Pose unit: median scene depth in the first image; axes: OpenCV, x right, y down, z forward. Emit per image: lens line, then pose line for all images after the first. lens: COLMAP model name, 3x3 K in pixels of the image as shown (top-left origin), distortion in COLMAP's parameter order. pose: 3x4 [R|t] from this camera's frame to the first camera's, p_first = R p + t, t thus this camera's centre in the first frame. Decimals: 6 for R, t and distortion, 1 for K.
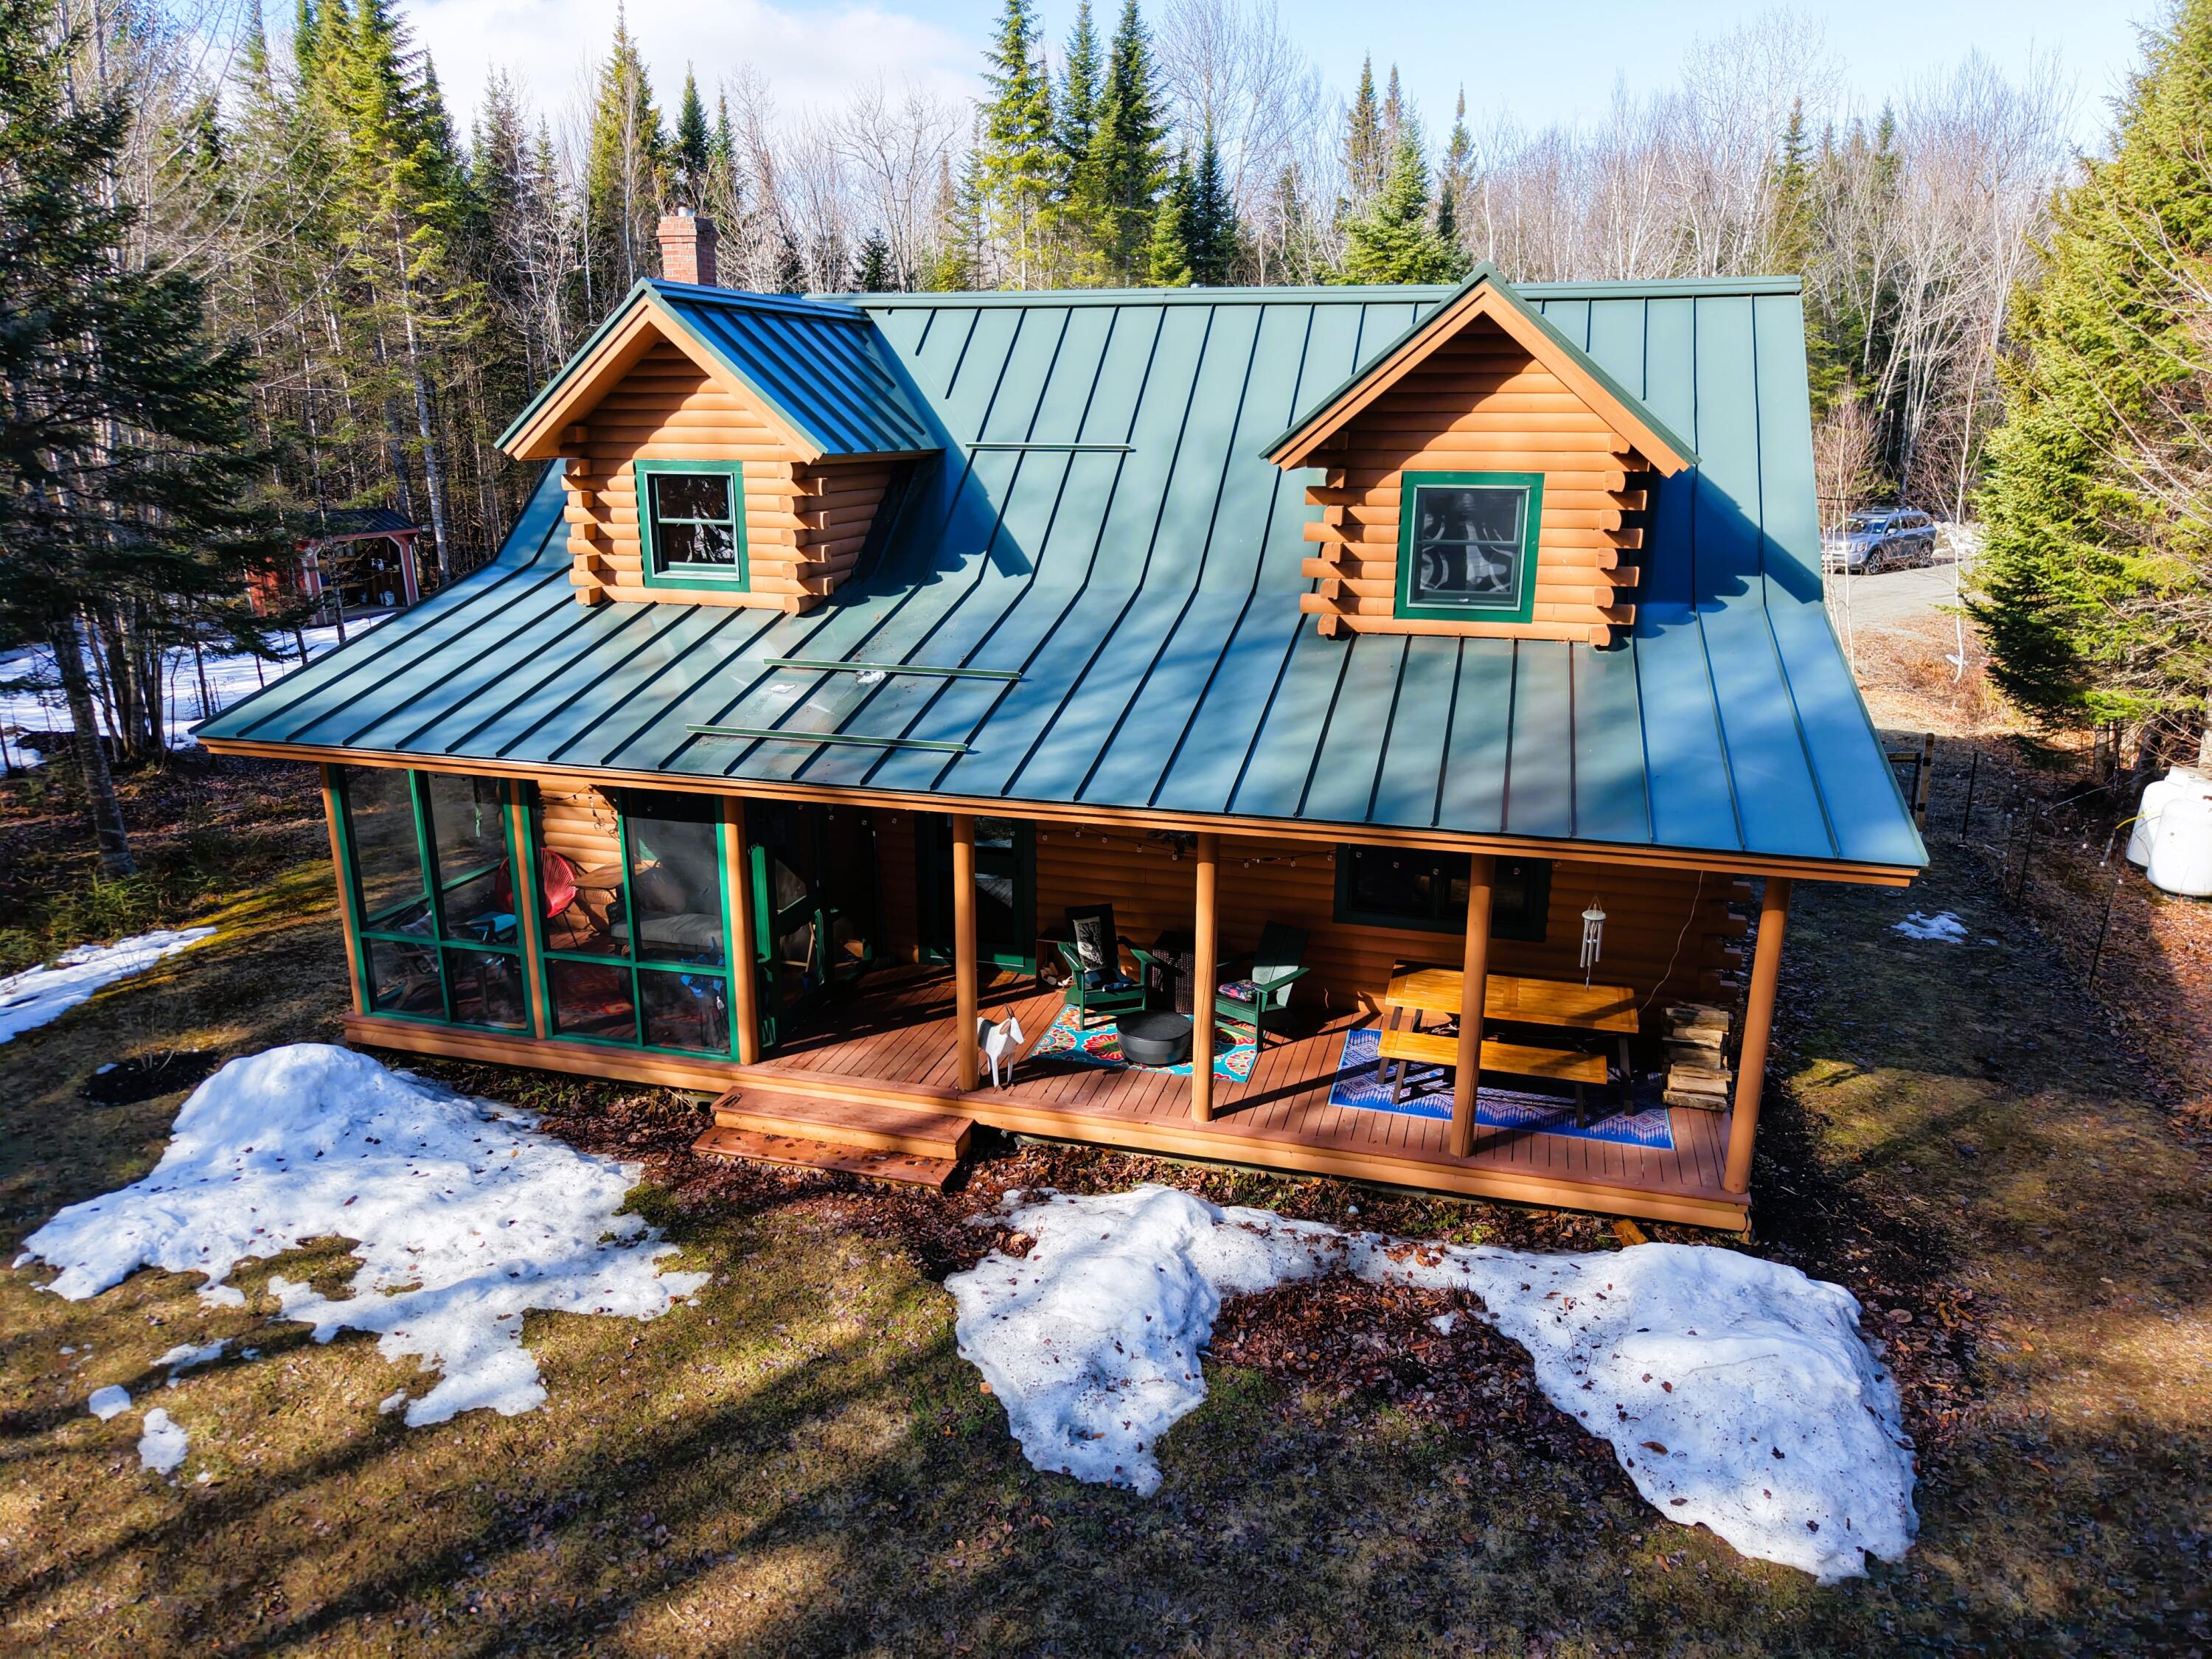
lens RADIAL K [[1476.0, 0, 1105.5], [0, 1476.0, 829.7], [0, 0, 1]] dist [0.018015, -0.014236]
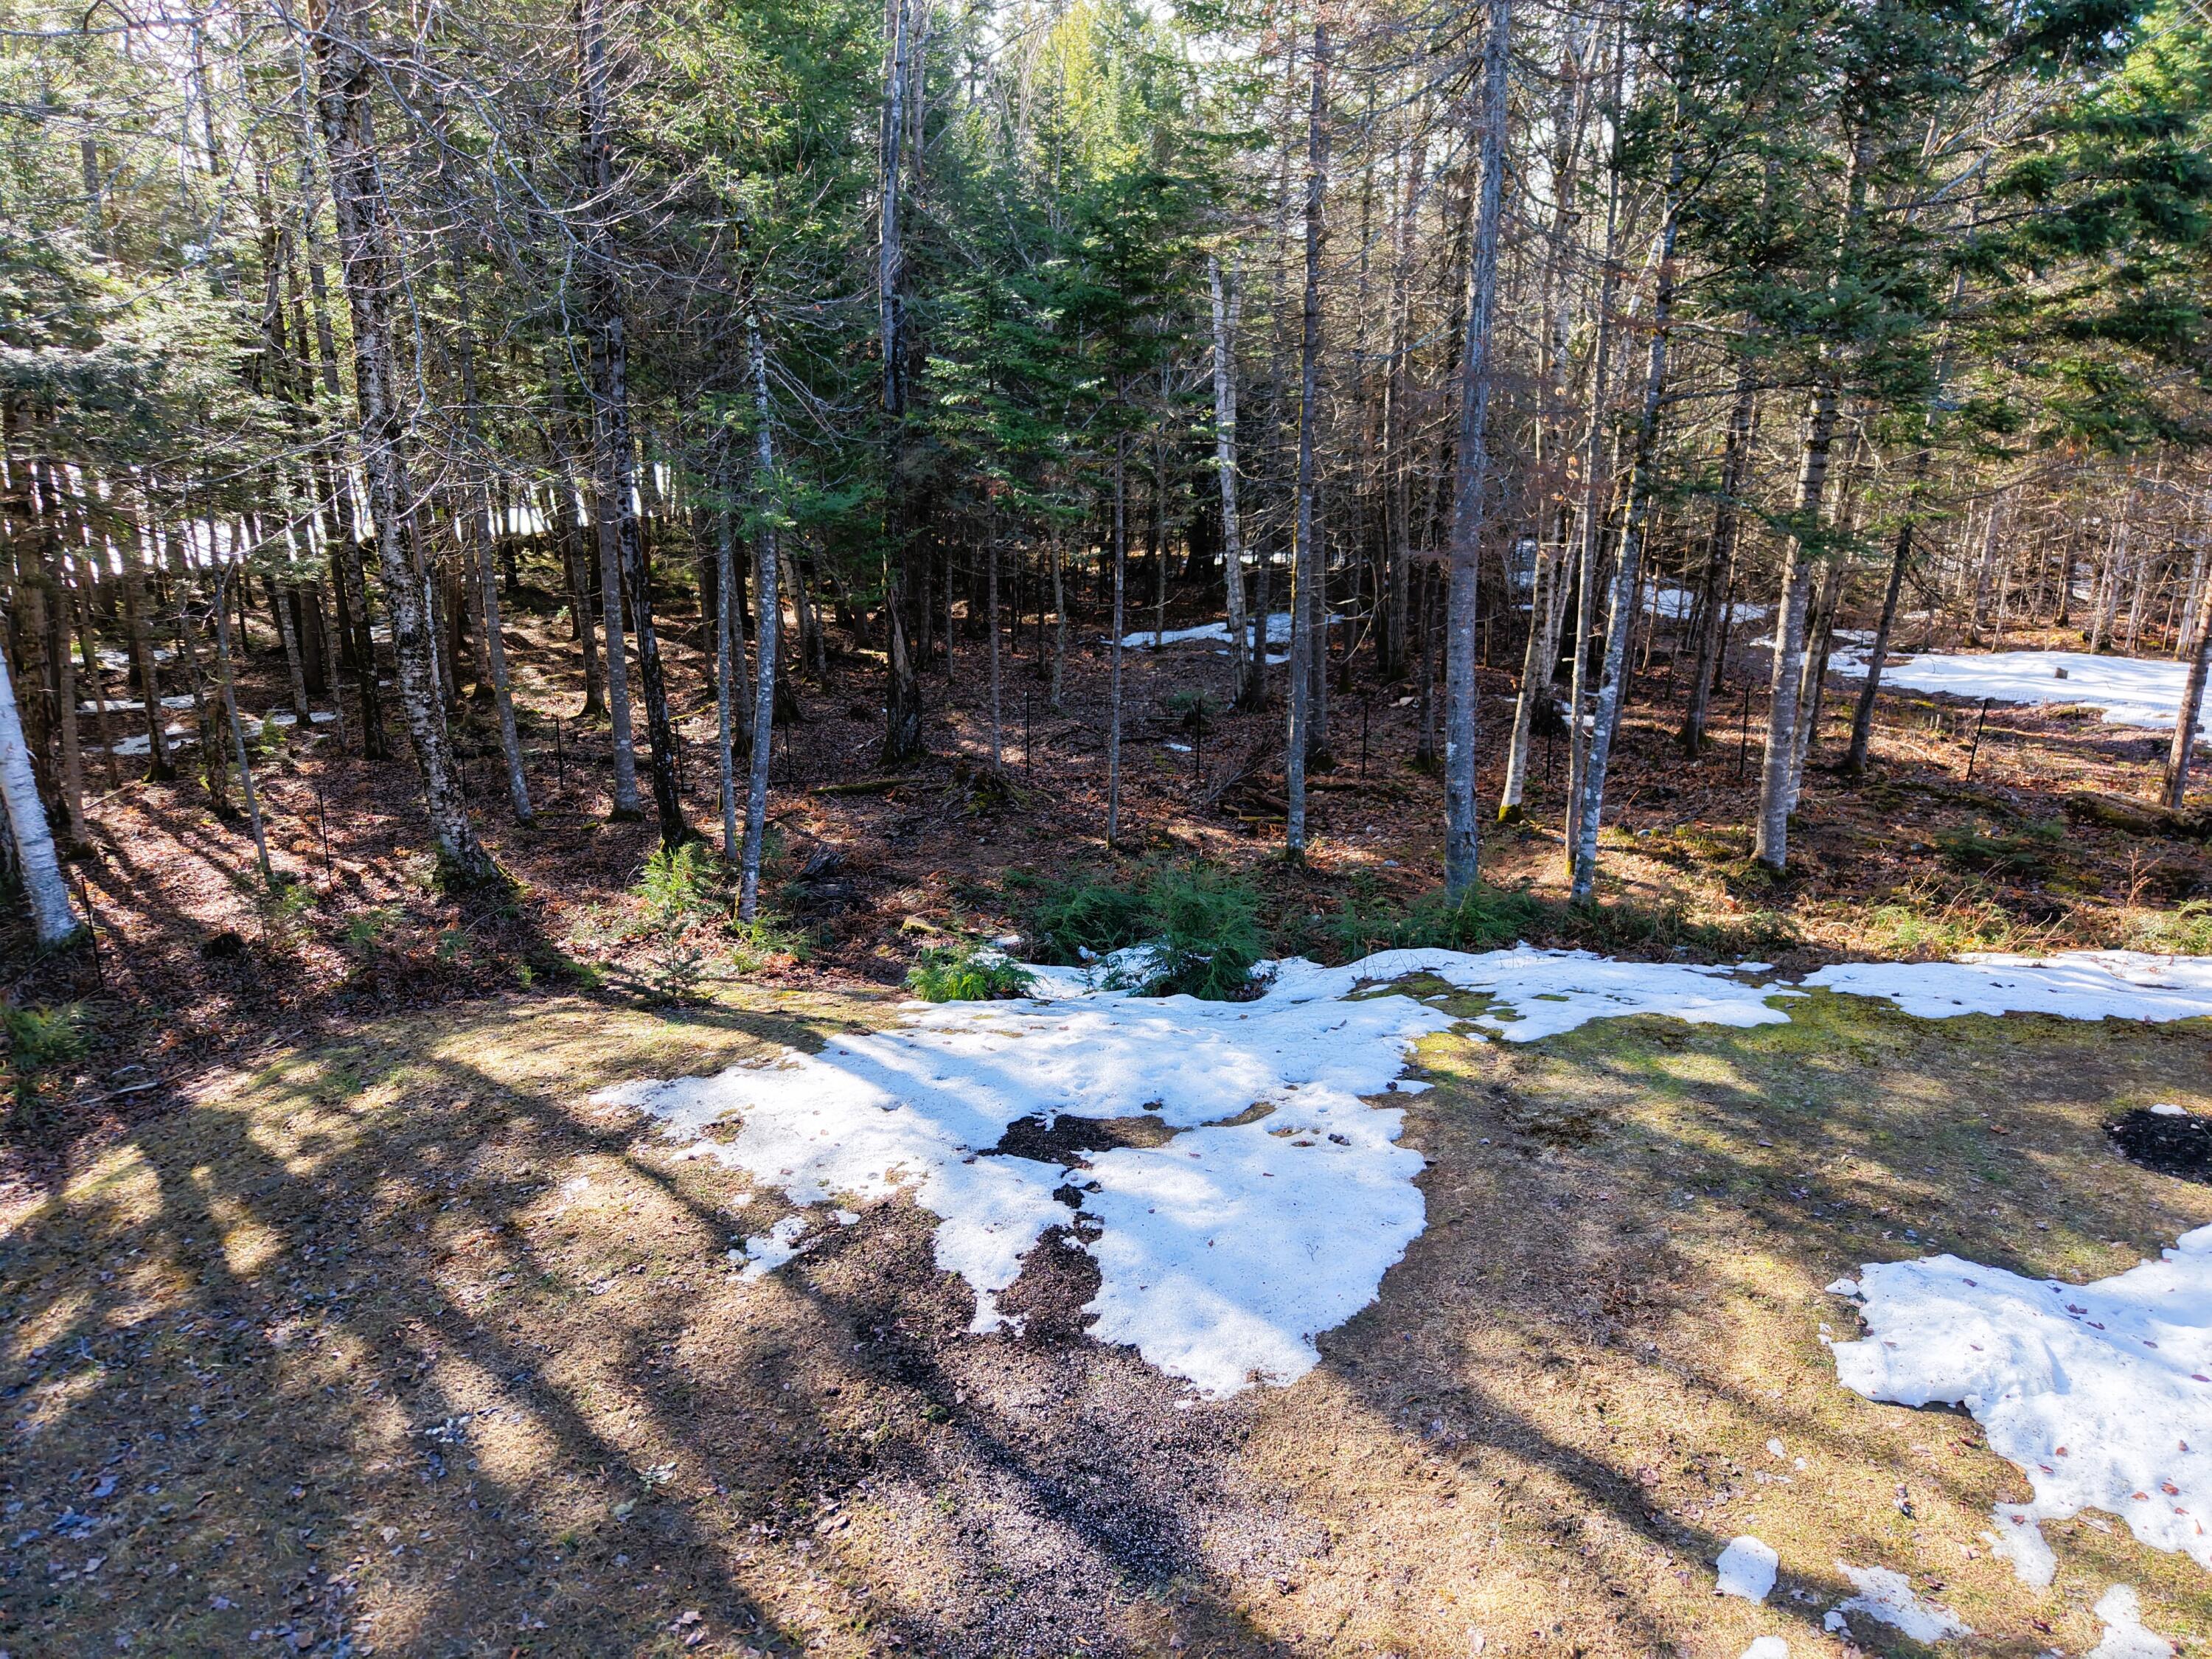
lens RADIAL K [[1476.0, 0, 1107.8], [0, 1476.0, 845.0], [0, 0, 1]] dist [0.018015, -0.014236]
pose [[0.150411, 0.276875, -0.949061, -0.176406], [-0.282275, 0.932047, 0.227175, 0.039259], [0.947469, 0.233726, 0.218345, 0.443224]]
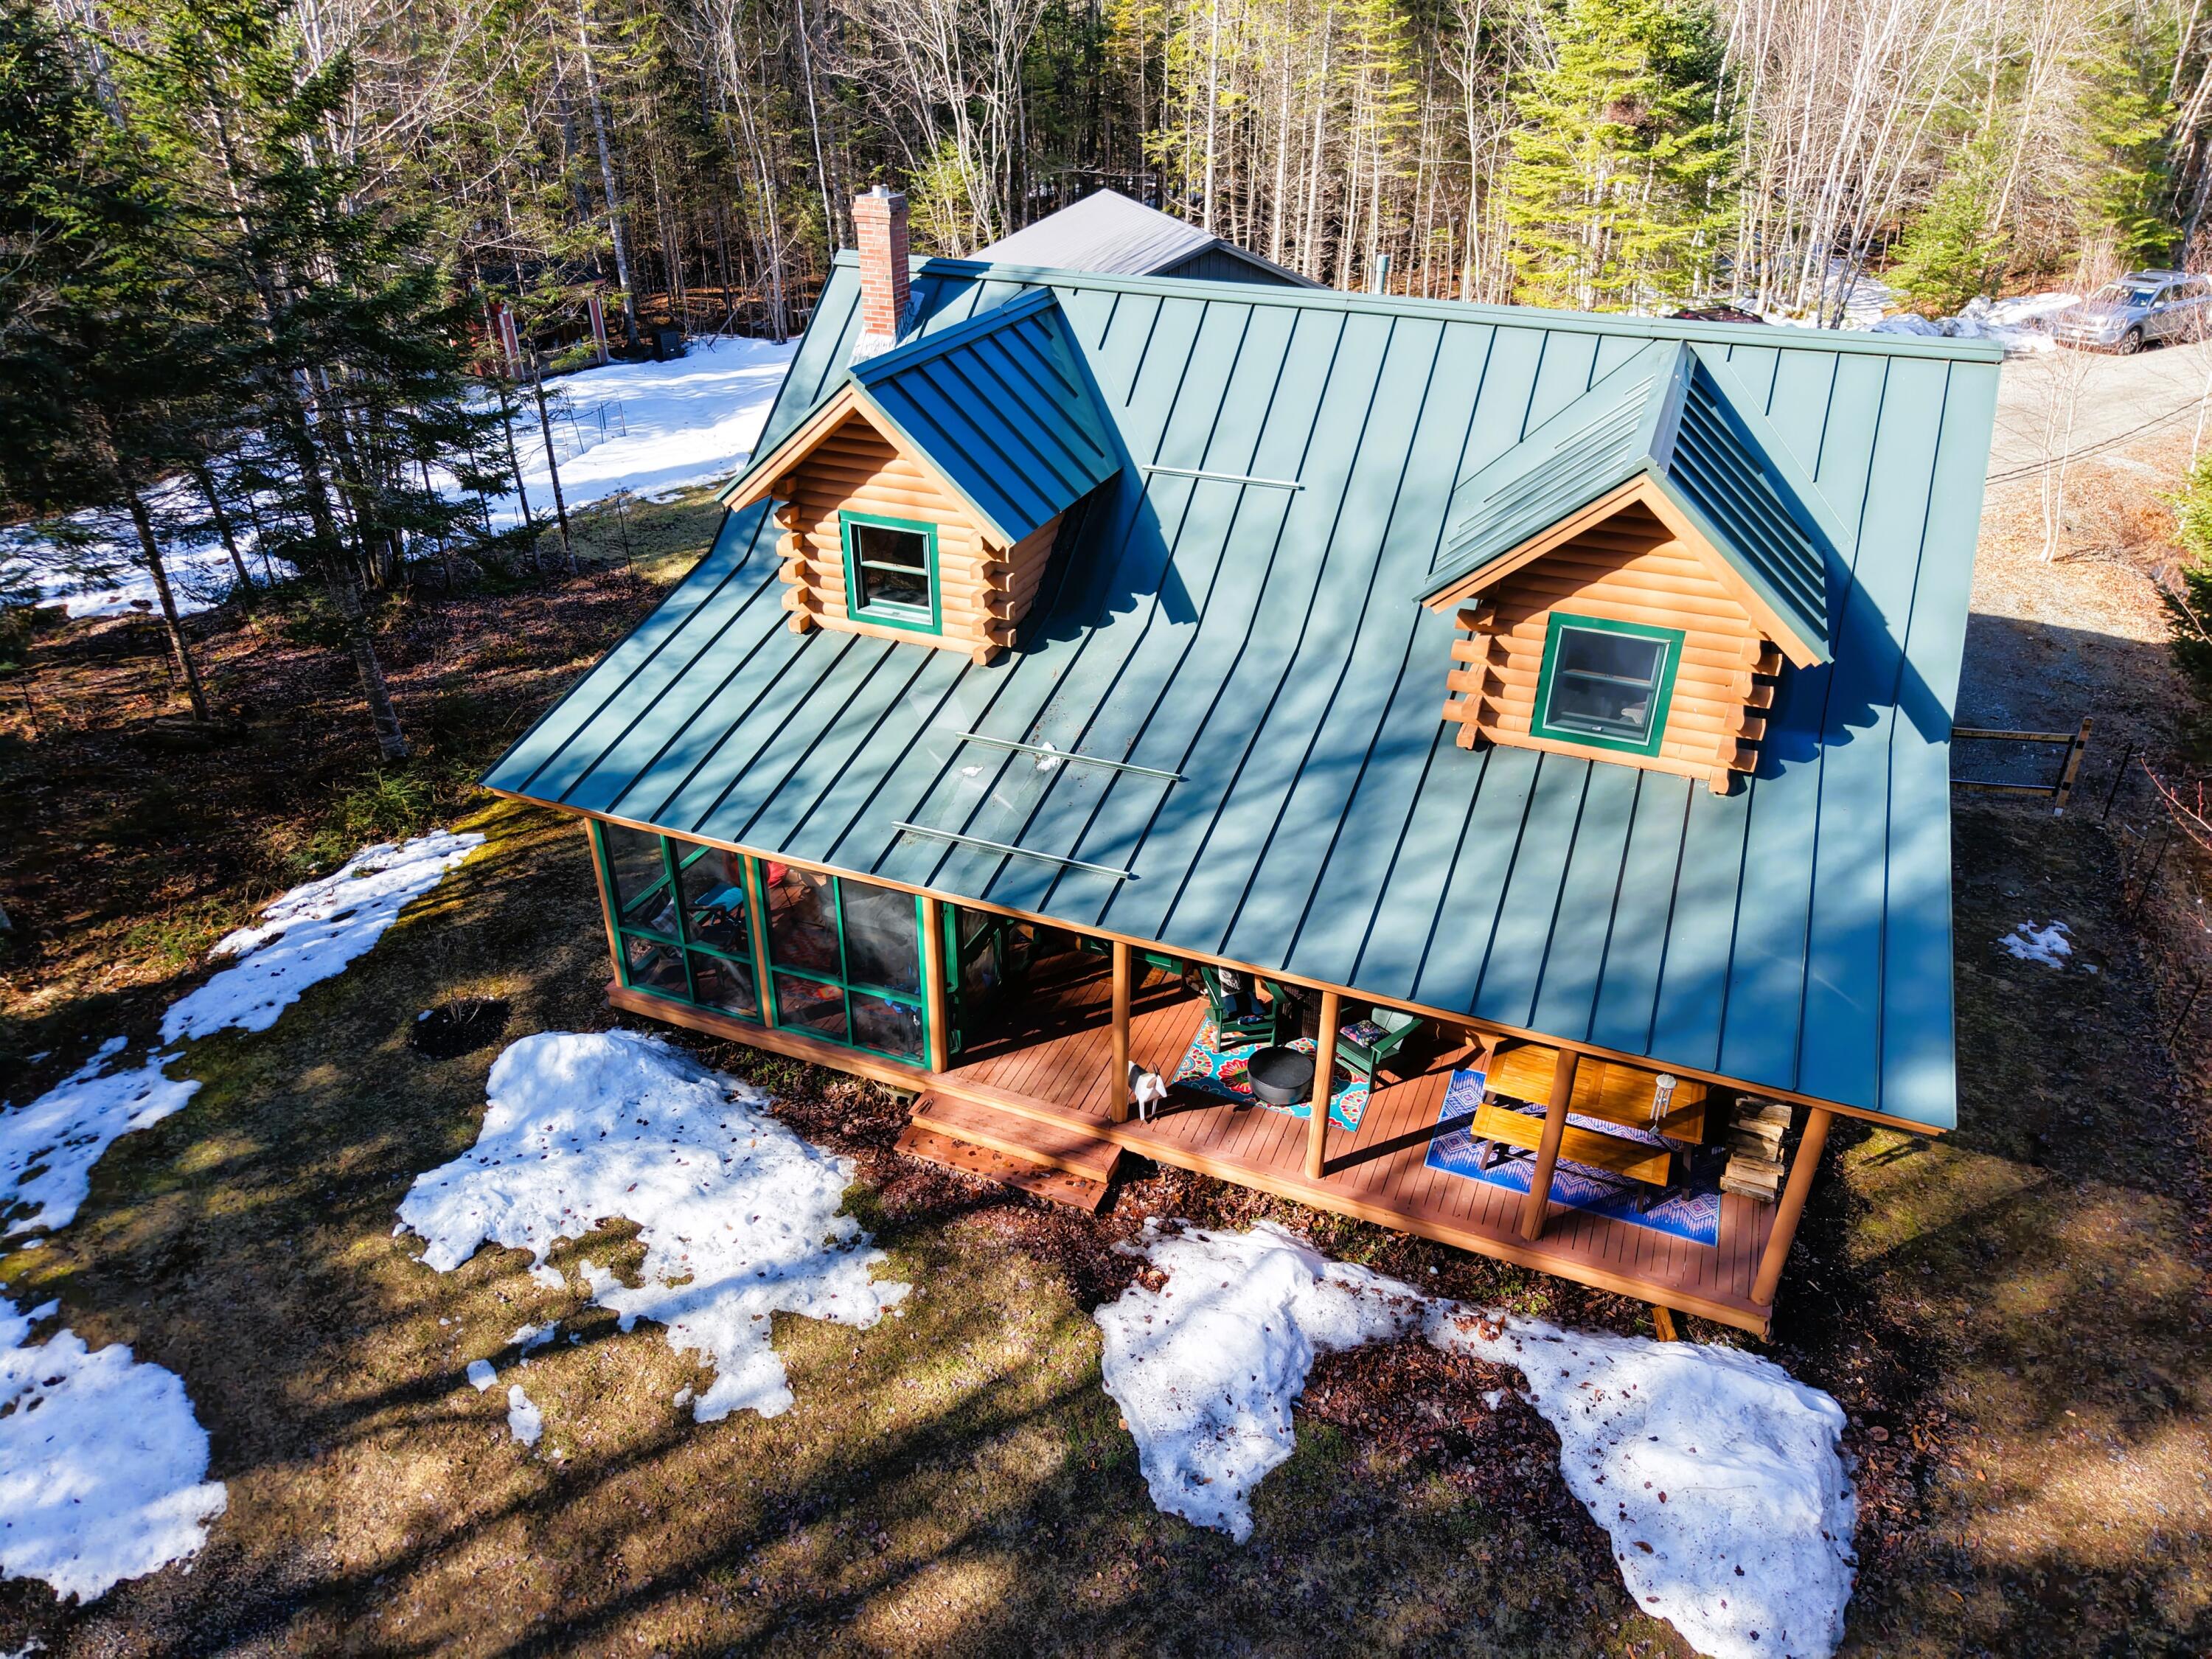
lens RADIAL K [[1476.0, 0, 1106.3], [0, 1476.0, 829.6], [0, 0, 1]] dist [0.018015, -0.014236]
pose [[0.993153, 0.063664, -0.097954, -0.001711], [-0.038471, 0.969928, 0.240333, -0.355600], [0.110309, -0.234919, 0.965736, -0.103594]]
